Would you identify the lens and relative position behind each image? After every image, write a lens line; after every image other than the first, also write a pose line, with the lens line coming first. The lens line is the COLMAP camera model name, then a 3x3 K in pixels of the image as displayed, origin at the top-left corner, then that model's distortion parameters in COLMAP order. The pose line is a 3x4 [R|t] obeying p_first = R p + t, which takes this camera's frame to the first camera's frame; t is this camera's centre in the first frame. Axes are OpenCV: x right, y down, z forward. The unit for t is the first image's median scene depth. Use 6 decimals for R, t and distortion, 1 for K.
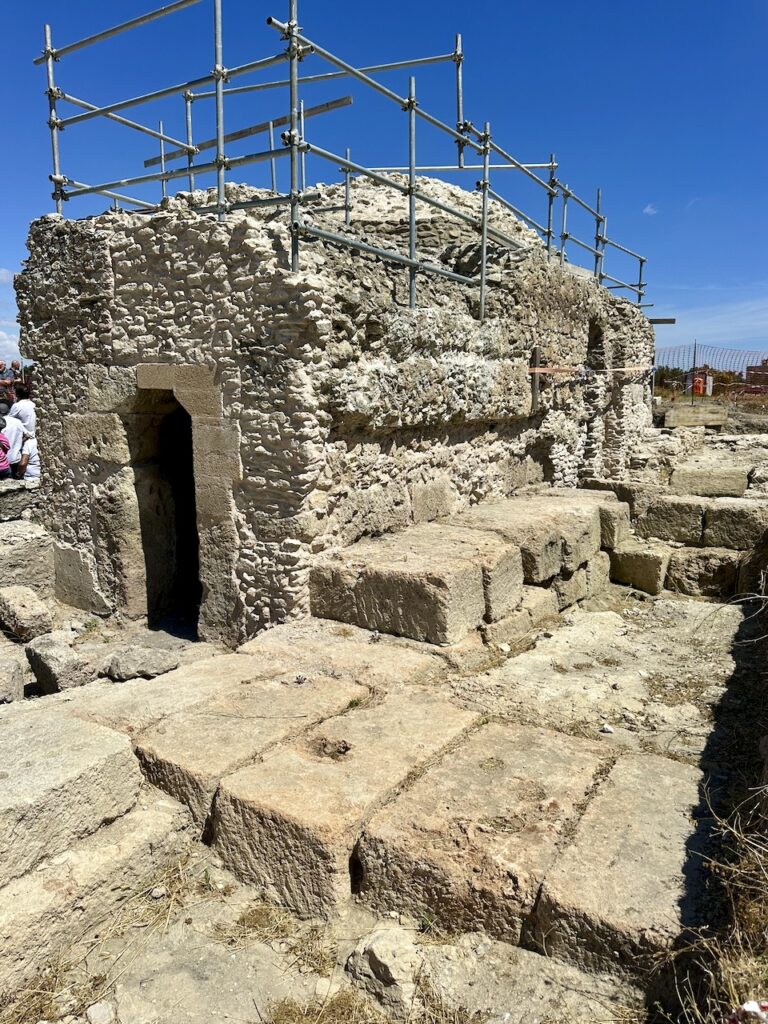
lens RADIAL K [[692.6, 0, 384.0], [0, 692.6, 512.0], [0, 0, 1]] dist [0.163382, -0.296451]
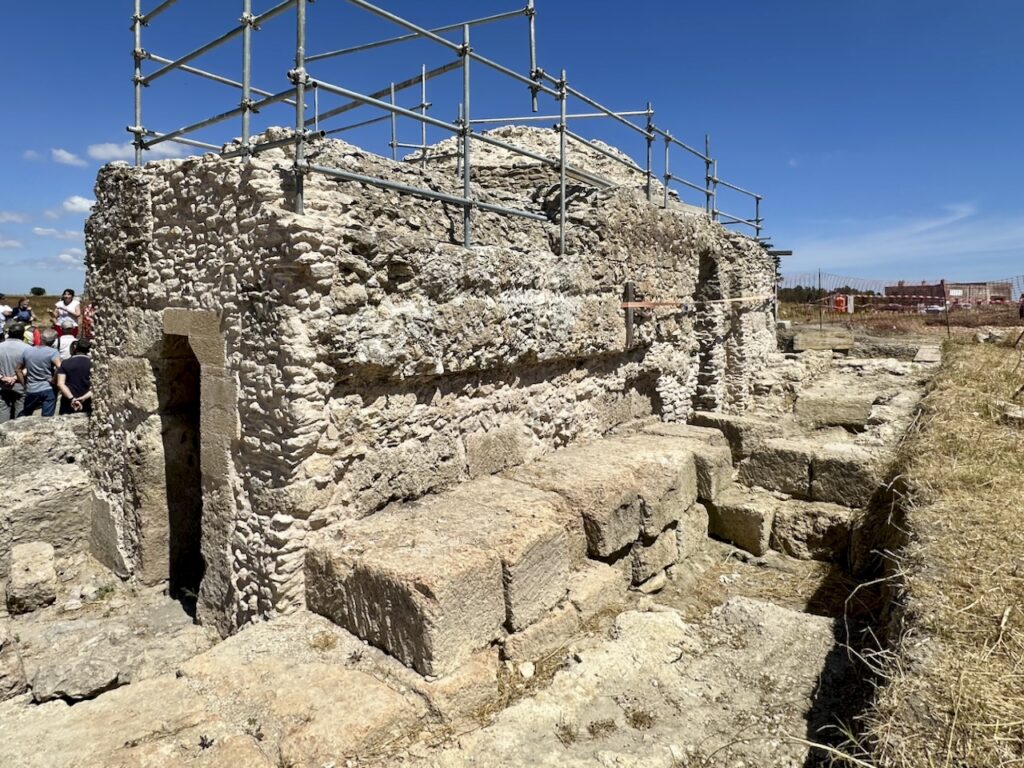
lens RADIAL K [[611.8, 0, 514.7], [0, 611.8, 316.4], [0, 0, 1]] dist [0.000211, -0.000666]
pose [[0.997107, 0.000287, -0.076011, 0.170060], [-0.012218, 0.987595, -0.156546, -0.071125], [0.075024, 0.157022, 0.984741, 0.214140]]
